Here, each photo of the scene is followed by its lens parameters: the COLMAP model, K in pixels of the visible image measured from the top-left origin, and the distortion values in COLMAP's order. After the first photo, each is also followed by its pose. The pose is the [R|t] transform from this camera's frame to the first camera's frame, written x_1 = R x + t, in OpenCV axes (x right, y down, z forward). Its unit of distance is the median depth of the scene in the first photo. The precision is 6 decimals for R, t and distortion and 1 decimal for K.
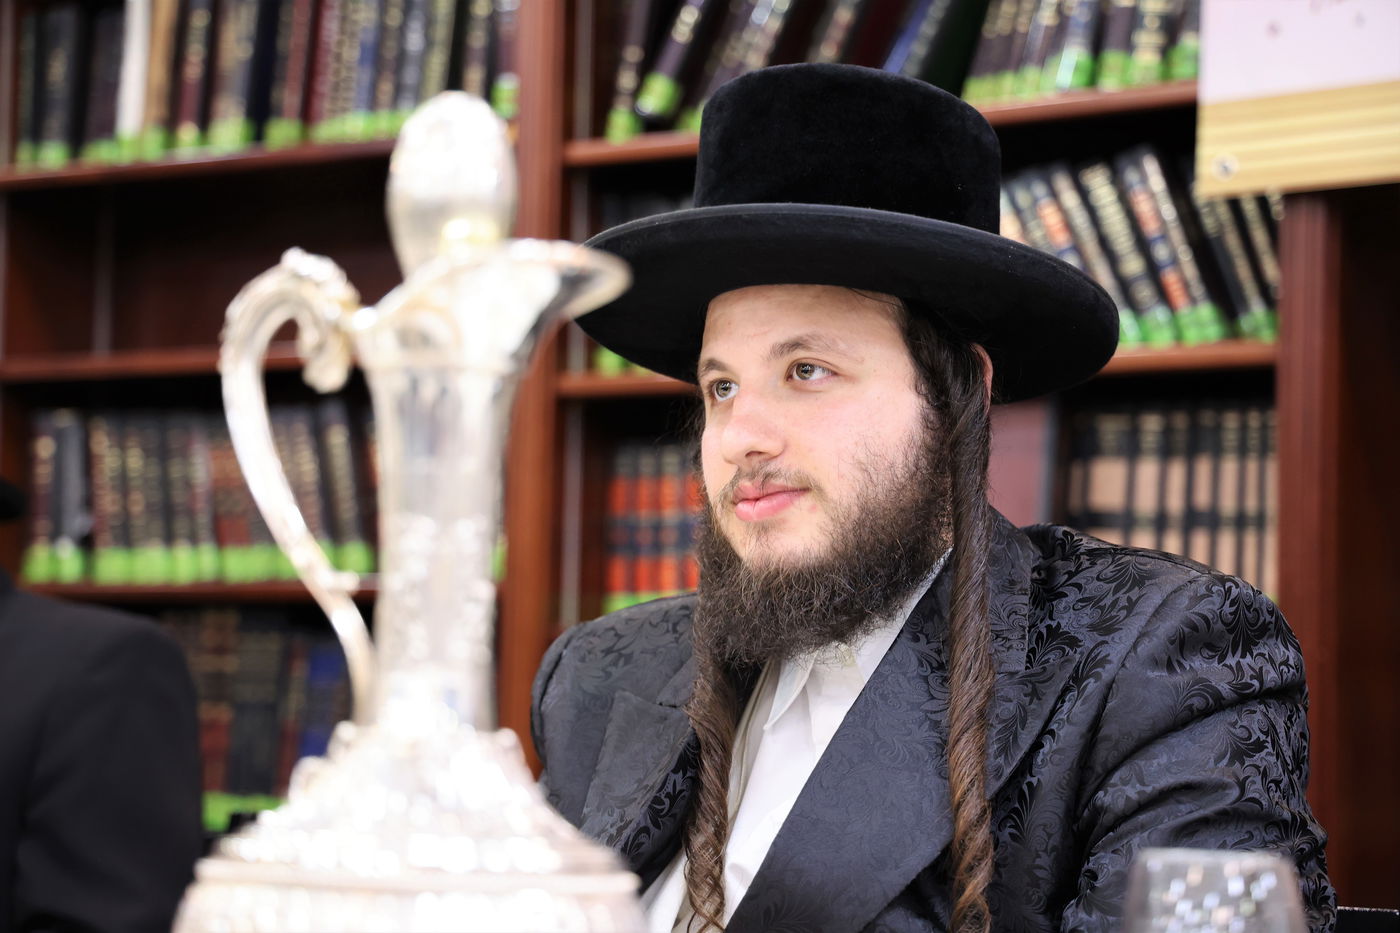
lens RADIAL K [[3188.0, 0, 691.3], [0, 3188.0, 460.8], [0, 0, 1]] dist [0.227358, 0.000000]
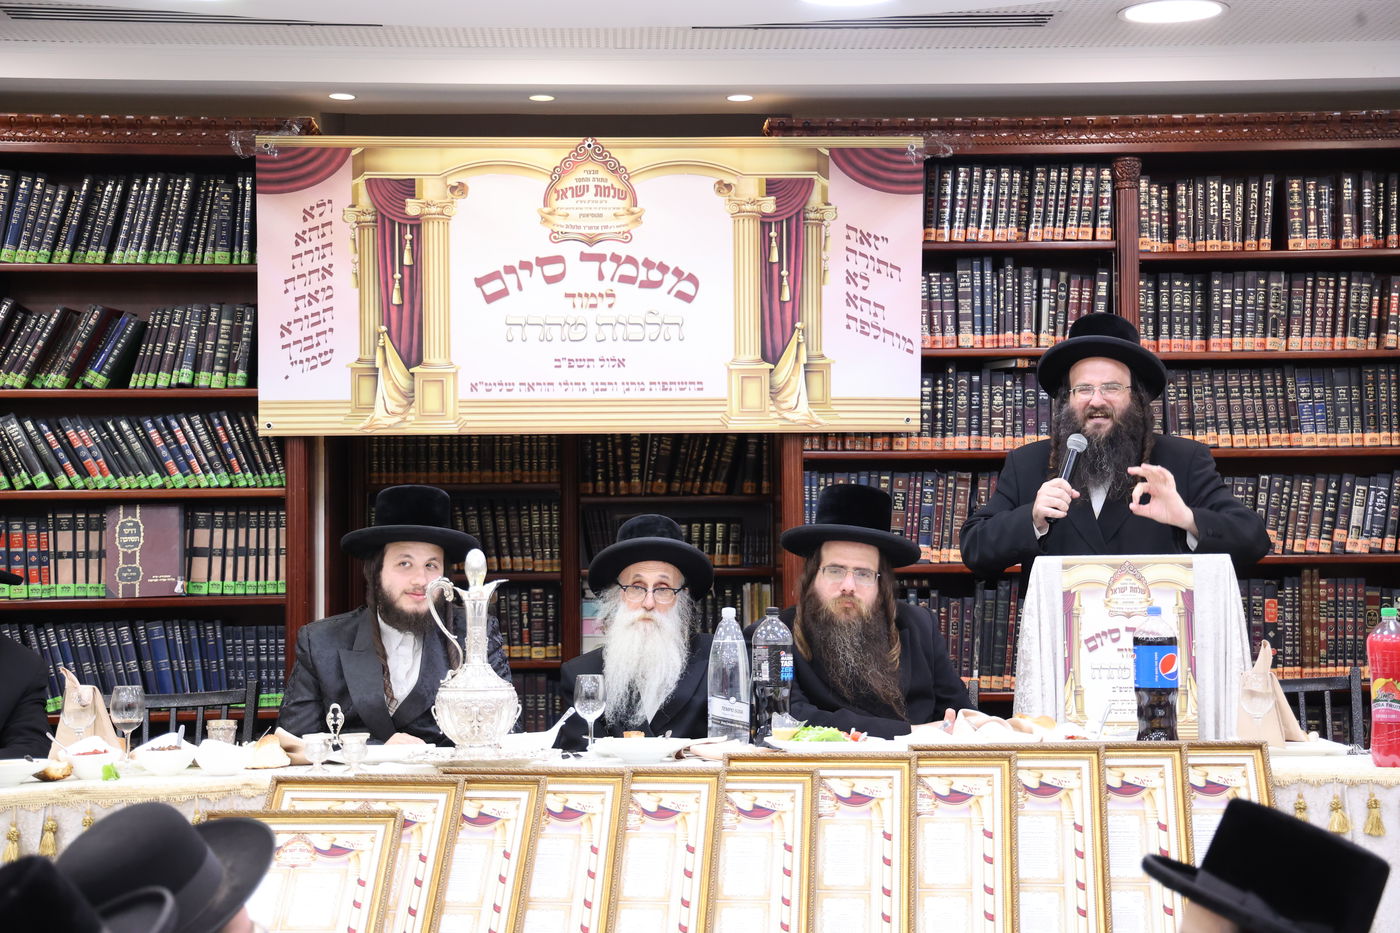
lens RADIAL K [[2512.3, 0, 689.8], [0, 2512.3, 462.2], [0, 0, 1]] dist [0.307127, 0.000000]
pose [[0.789890, -0.013293, 0.613105, -0.818971], [-0.020096, 0.998667, 0.047543, -0.160023], [-0.612919, -0.049875, 0.788570, -0.858192]]
